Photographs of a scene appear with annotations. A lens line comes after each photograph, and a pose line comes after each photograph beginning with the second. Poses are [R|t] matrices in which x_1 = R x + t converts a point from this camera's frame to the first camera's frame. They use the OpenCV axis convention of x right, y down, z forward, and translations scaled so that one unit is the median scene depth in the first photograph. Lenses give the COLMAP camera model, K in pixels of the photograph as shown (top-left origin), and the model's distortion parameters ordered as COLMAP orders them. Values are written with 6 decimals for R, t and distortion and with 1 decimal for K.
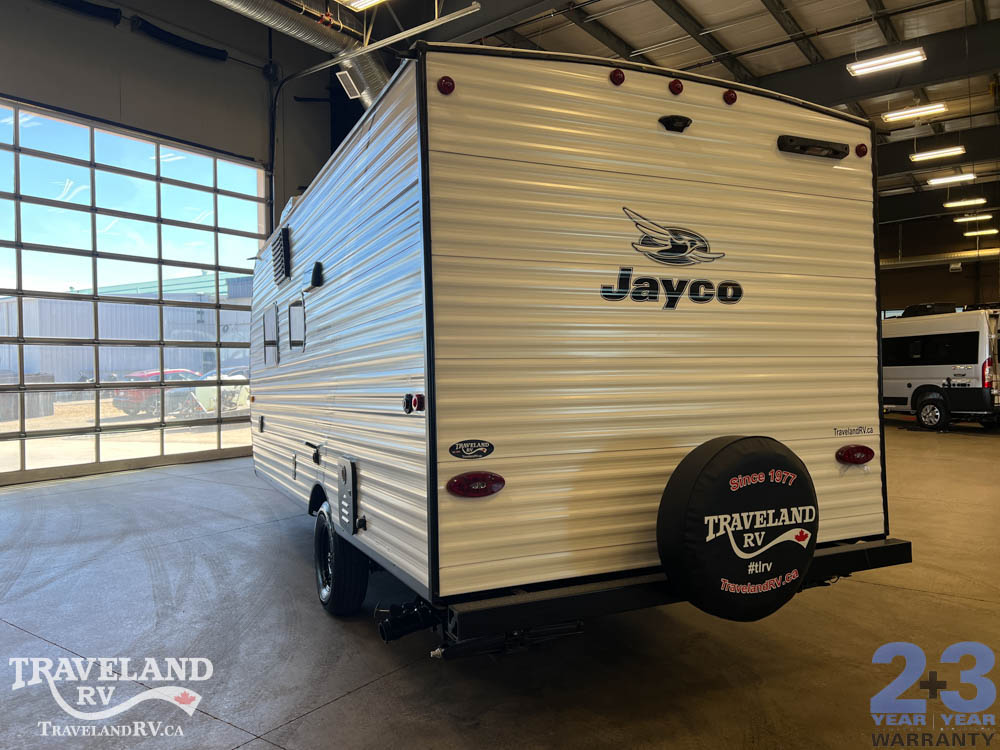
lens RADIAL K [[750.7, 0, 505.3], [0, 750.7, 378.1], [0, 0, 1]] dist [0.065322, -0.070128]
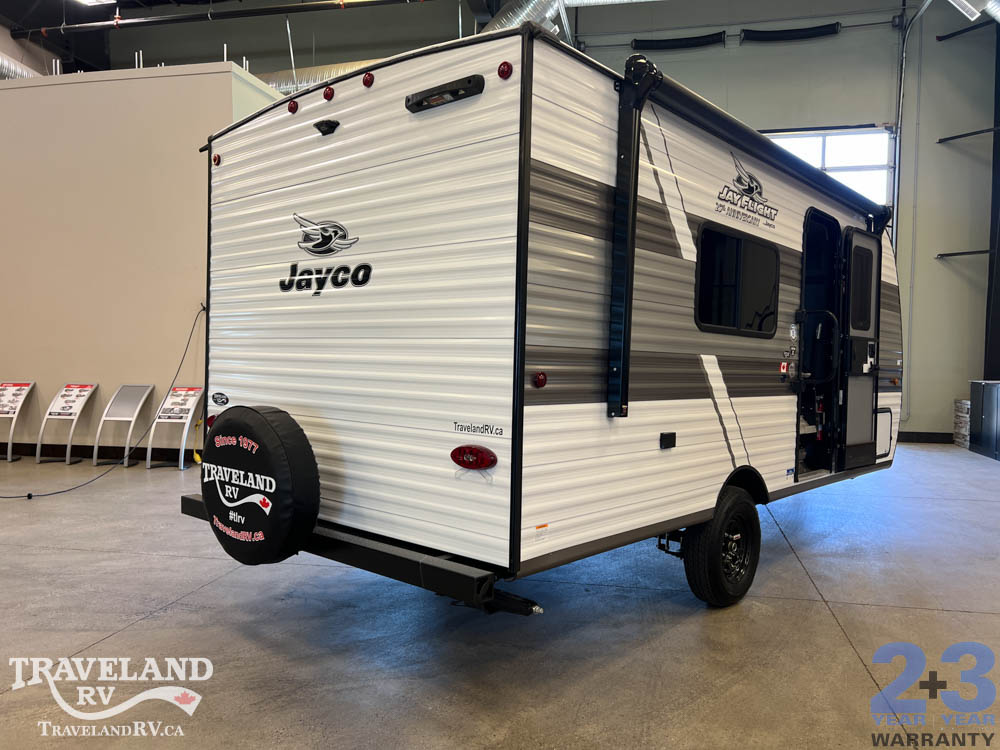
lens RADIAL K [[750.7, 0, 504.1], [0, 750.7, 377.6], [0, 0, 1]] dist [0.065322, -0.070128]
pose [[0.400339, 0.049283, -0.915041, 1.387807], [-0.025600, 0.998764, 0.042592, -0.023521], [0.916009, 0.006374, 0.401106, 0.807575]]
